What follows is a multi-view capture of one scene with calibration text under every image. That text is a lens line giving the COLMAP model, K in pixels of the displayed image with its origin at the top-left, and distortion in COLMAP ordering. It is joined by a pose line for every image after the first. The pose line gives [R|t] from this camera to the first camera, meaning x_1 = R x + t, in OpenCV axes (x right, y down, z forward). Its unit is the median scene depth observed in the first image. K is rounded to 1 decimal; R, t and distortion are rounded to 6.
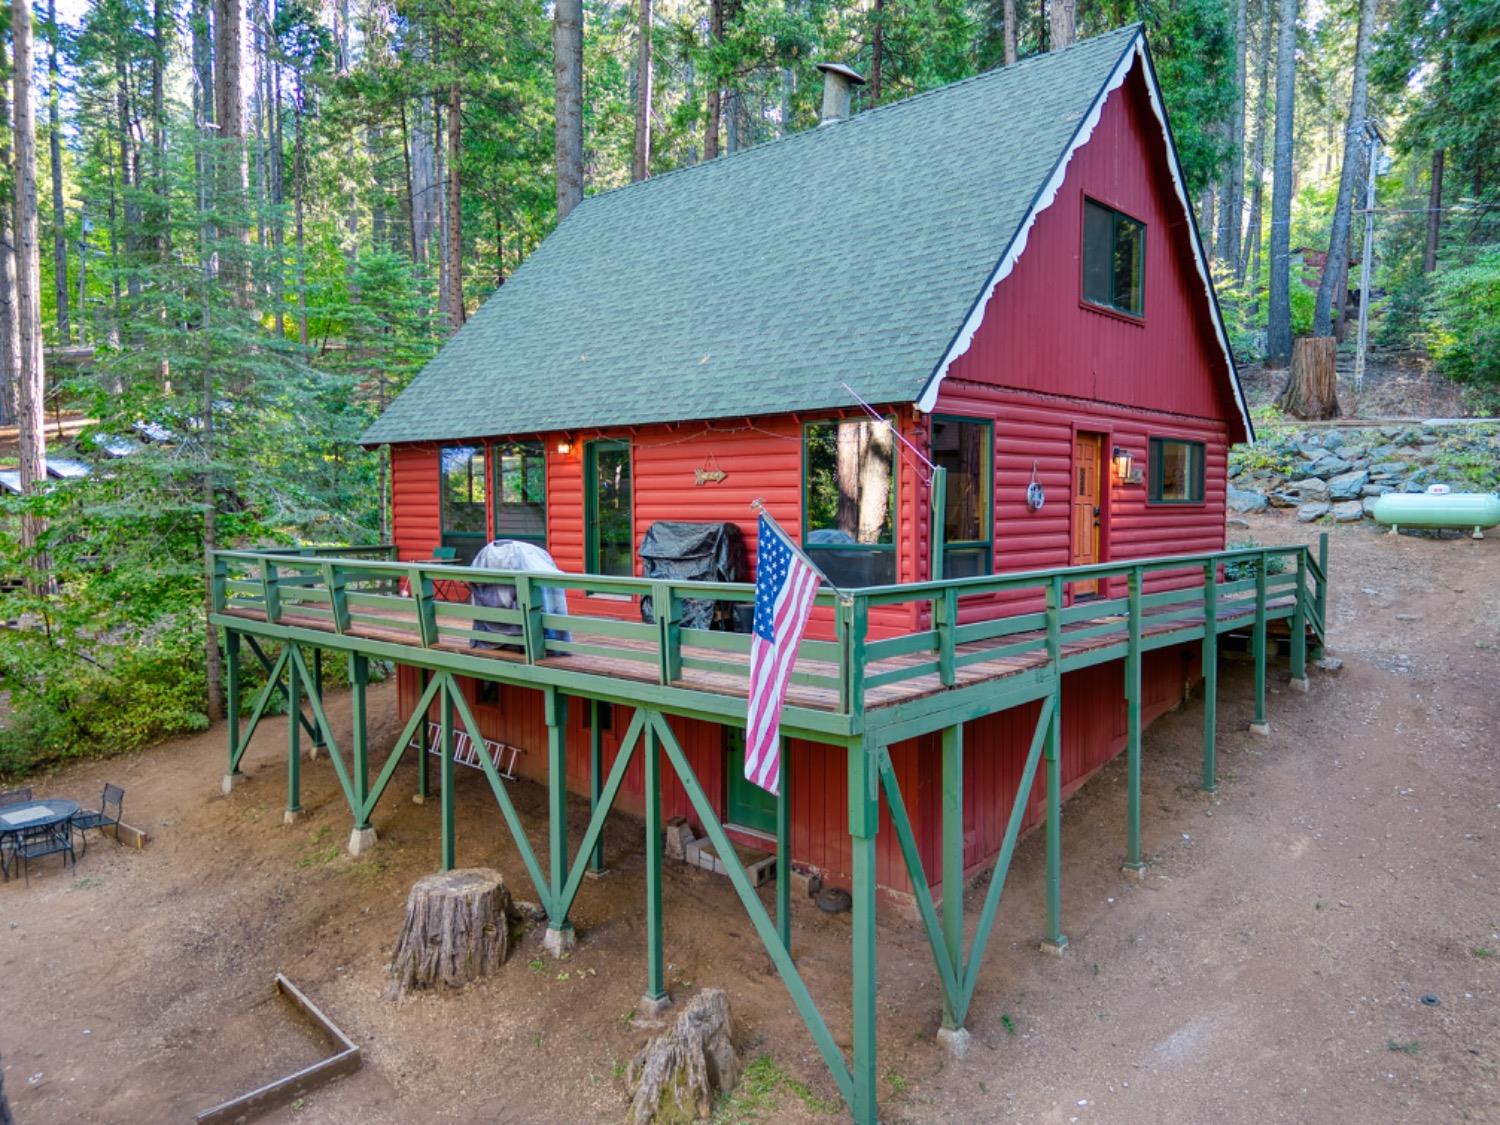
lens RADIAL K [[1061.8, 0, 750.0], [0, 1061.8, 562.5], [0, 0, 1]] dist [0.006579, 0.000438]
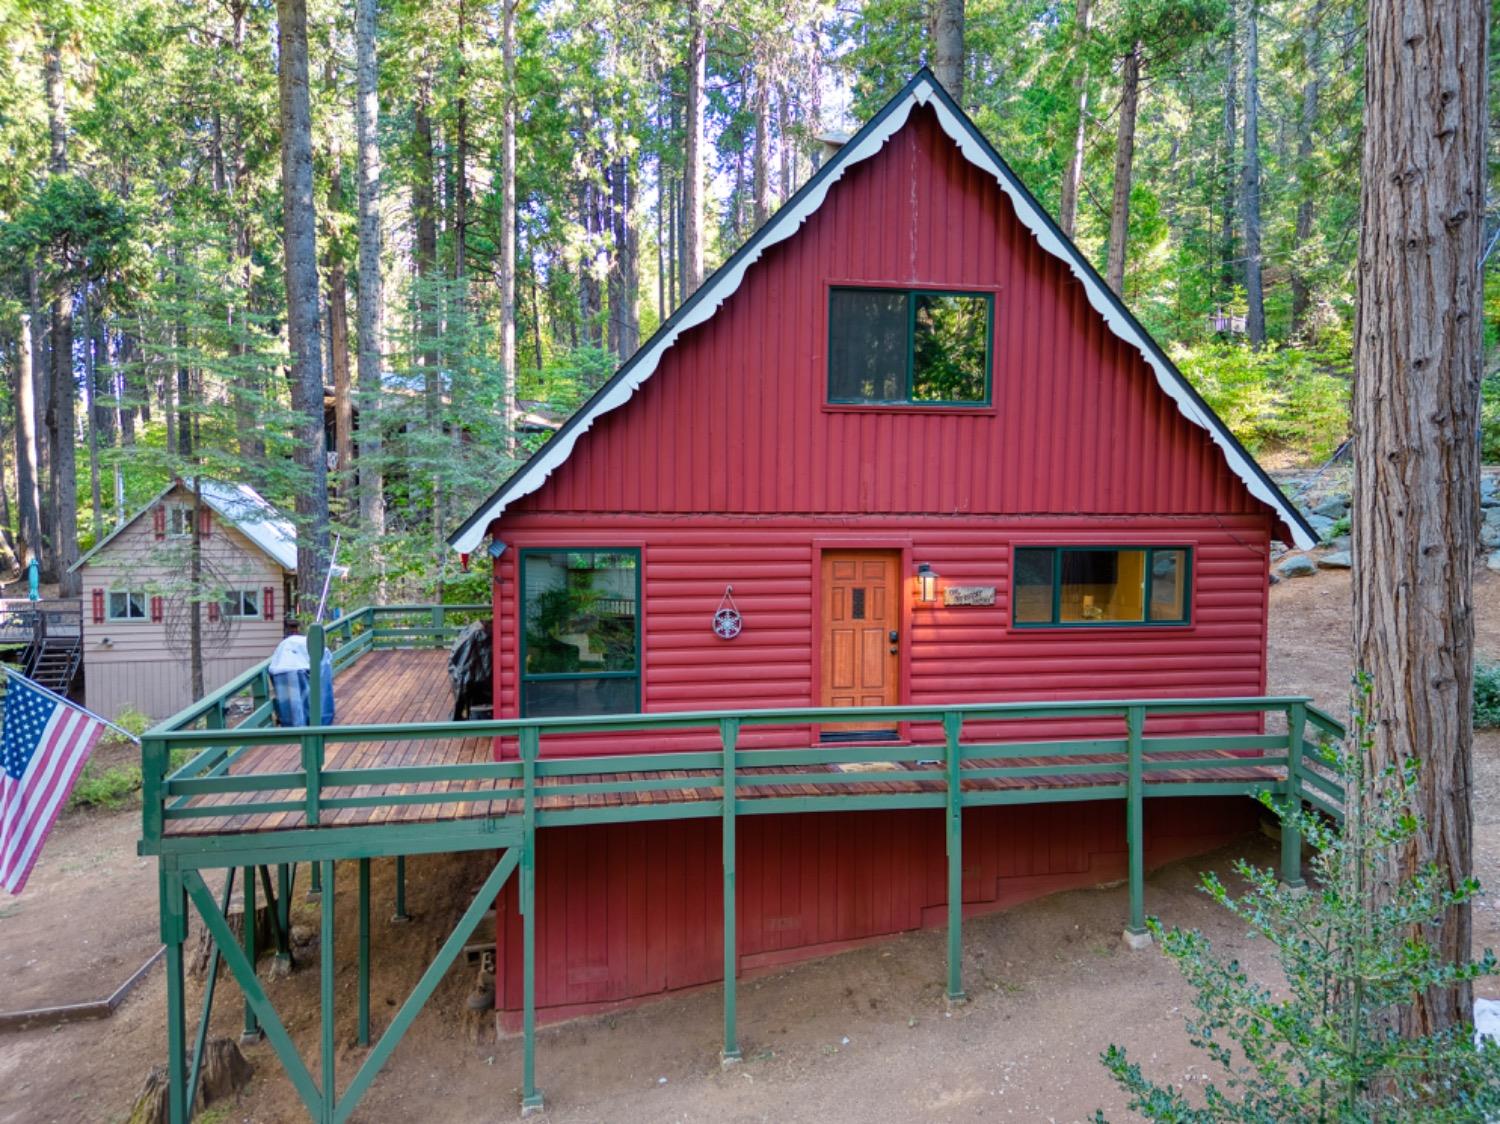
lens RADIAL K [[1108.0, 0, 750.0], [0, 1108.0, 562.0], [0, 0, 1]] dist [0.046509, 0.000483]
pose [[0.807949, 0.049046, -0.587207, 0.925957], [-0.044329, 0.998765, 0.022427, -0.151683], [0.587582, 0.007910, 0.809126, 0.251353]]
